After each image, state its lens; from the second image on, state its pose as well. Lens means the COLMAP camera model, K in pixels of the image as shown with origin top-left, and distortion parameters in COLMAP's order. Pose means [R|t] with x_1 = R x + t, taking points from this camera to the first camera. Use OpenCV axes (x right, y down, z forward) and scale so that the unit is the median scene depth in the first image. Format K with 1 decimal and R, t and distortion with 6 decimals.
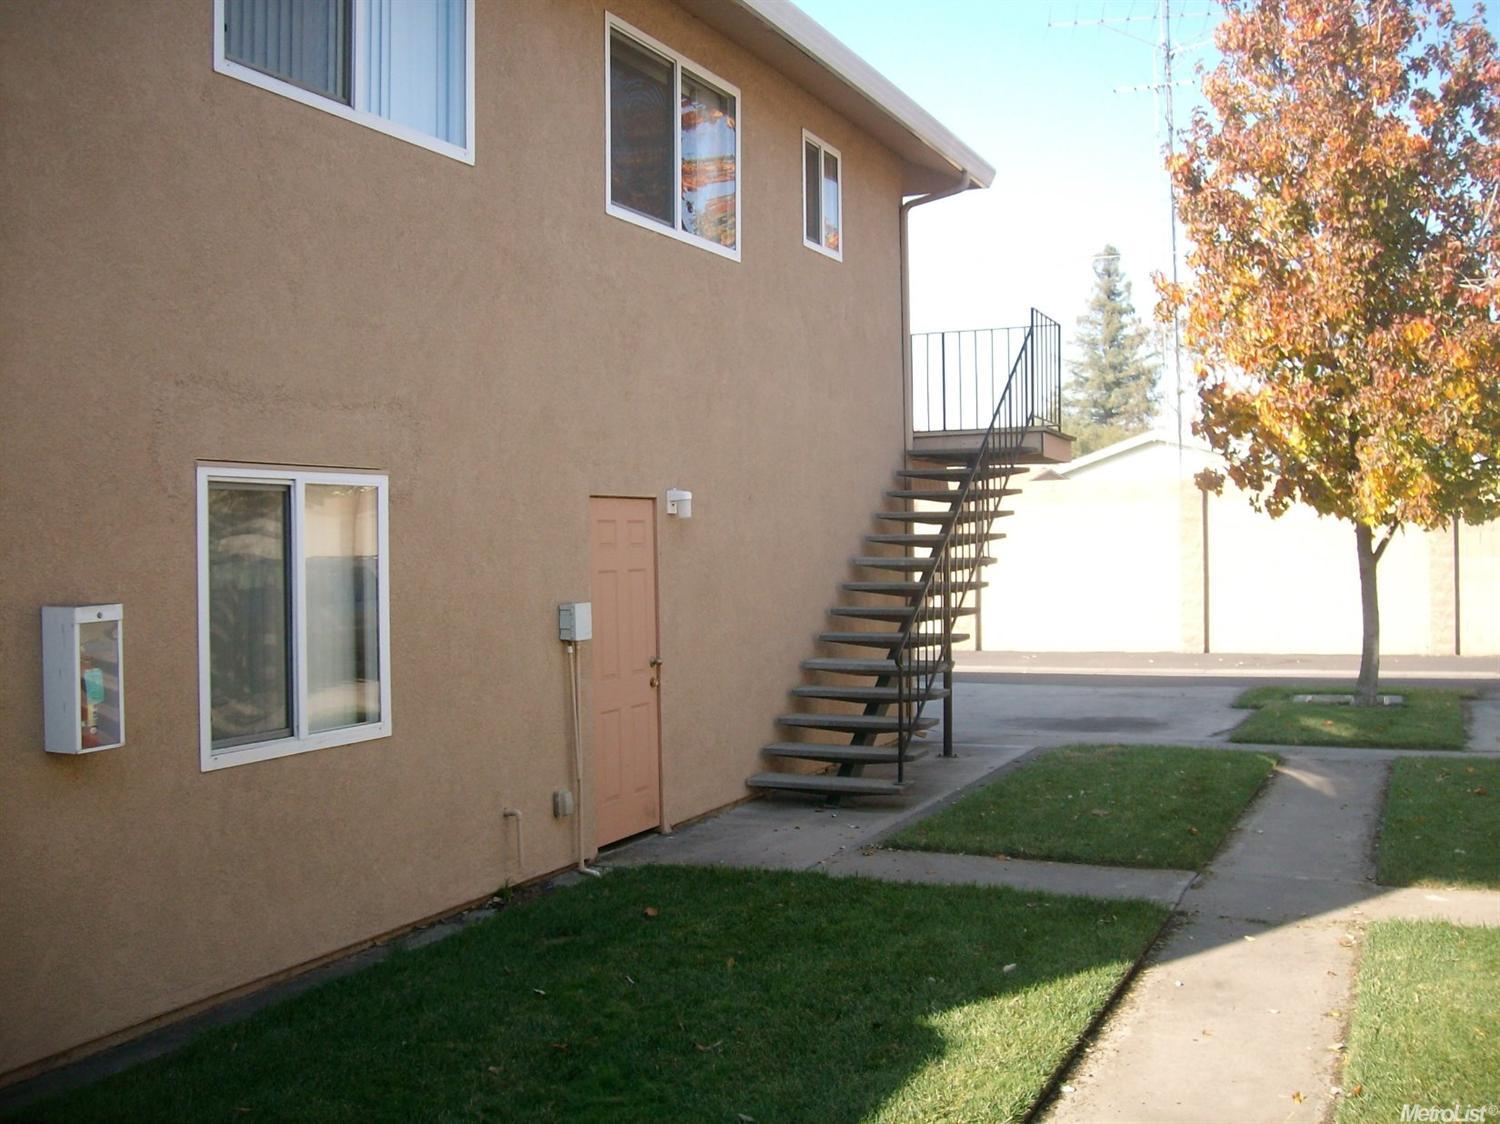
lens RADIAL K [[1533.6, 0, 763.1], [0, 1533.6, 567.3], [0, 0, 1]] dist [-0.112821, 0.000000]
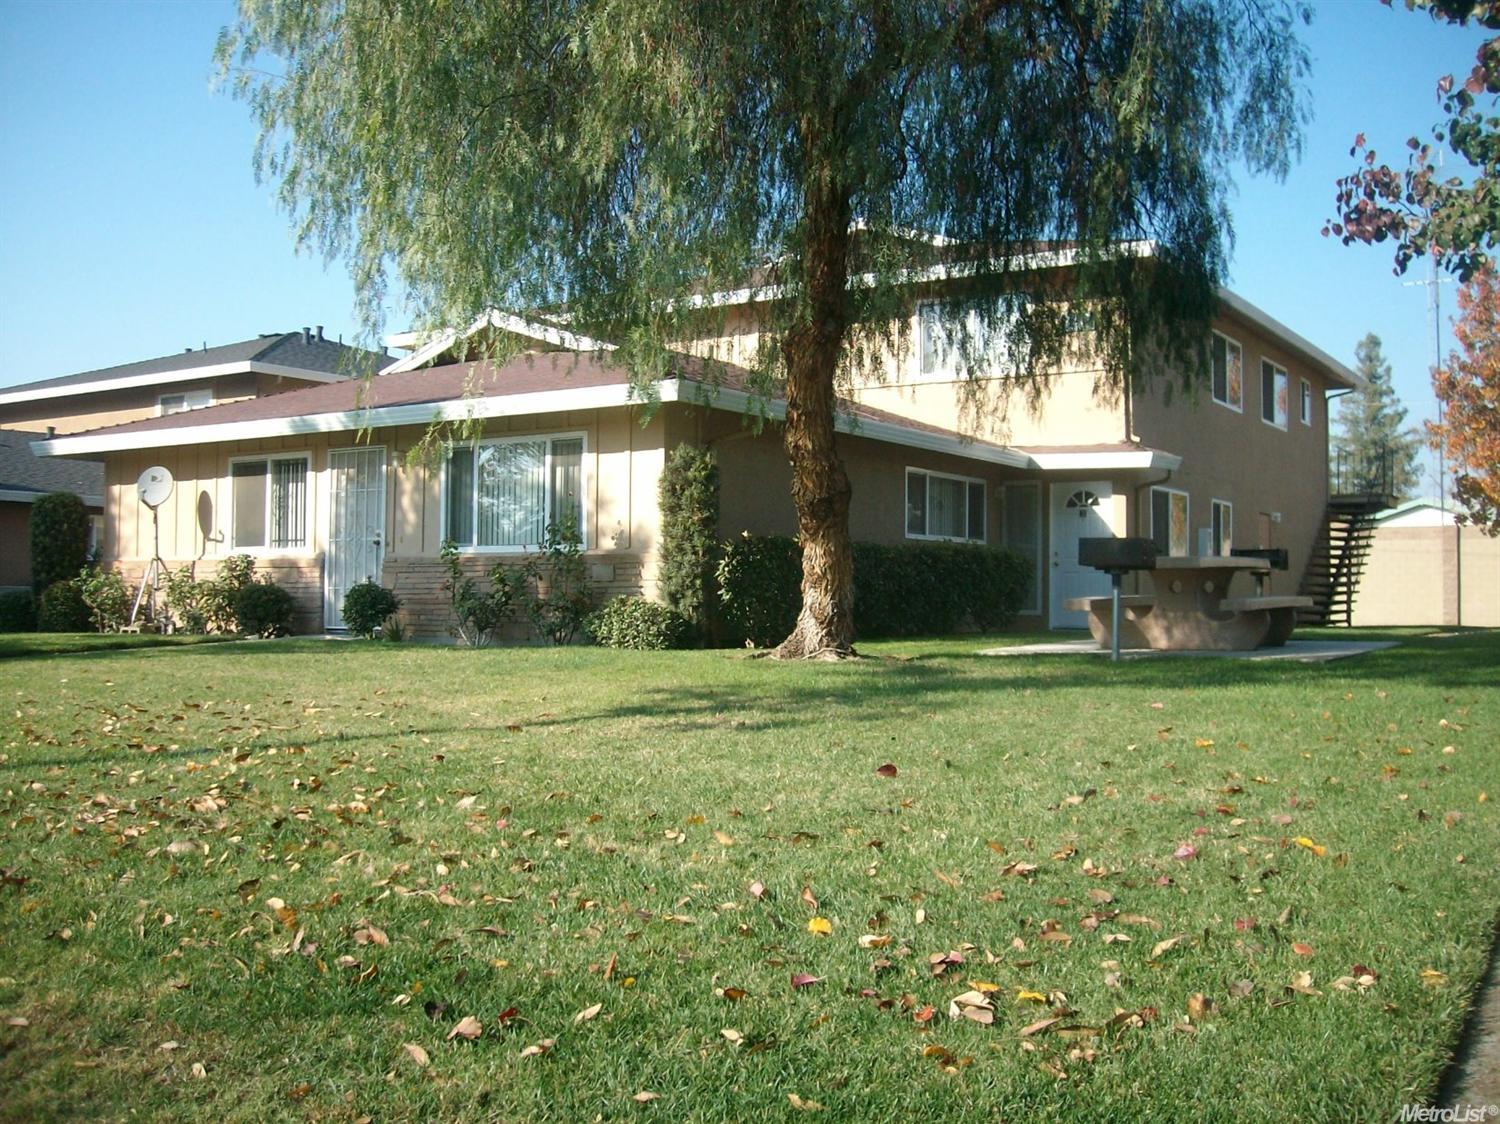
lens RADIAL K [[1533.6, 0, 749.9], [0, 1533.6, 556.7], [0, 0, 1]] dist [-0.112821, 0.000000]
pose [[0.987175, 0.024629, -0.157733, -0.364231], [-0.031930, 0.998525, -0.043922, 0.120980], [0.156418, 0.048395, 0.986505, -1.242611]]
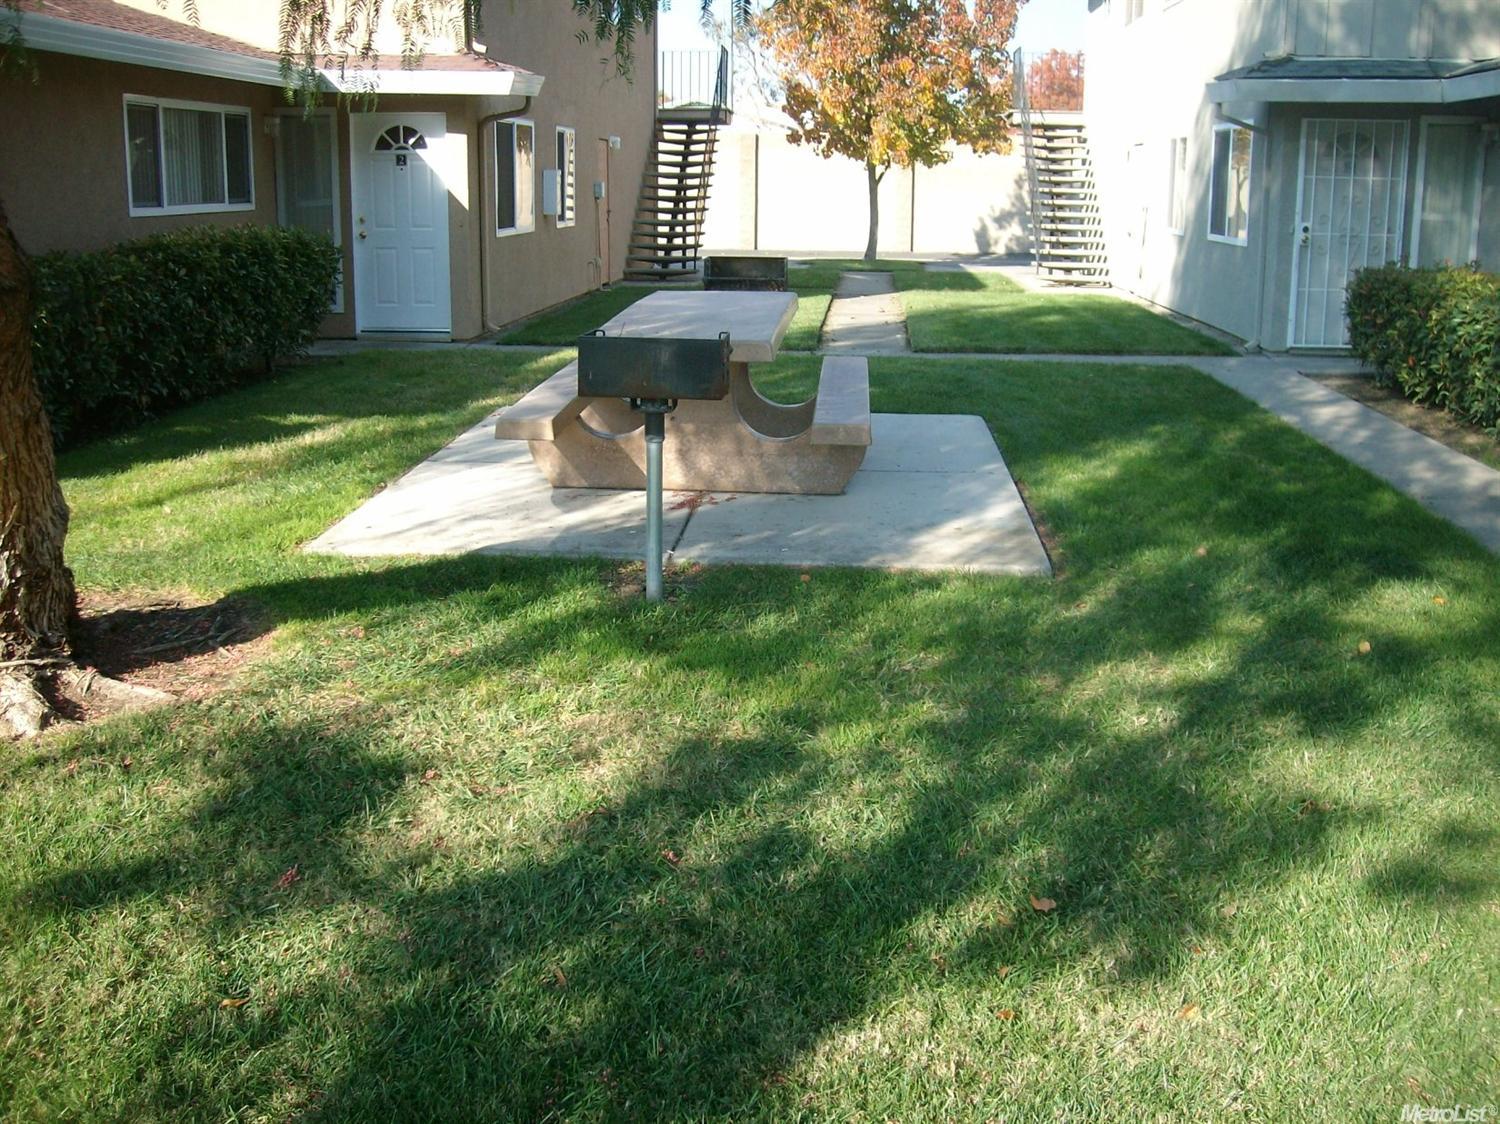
lens RADIAL K [[1533.6, 0, 755.8], [0, 1533.6, 555.9], [0, 0, 1]] dist [-0.112821, 0.000000]
pose [[0.940071, -0.055693, 0.336401, -0.404773], [-0.018586, 0.976735, 0.213641, 0.046150], [-0.340473, -0.207090, 0.917165, -0.796897]]
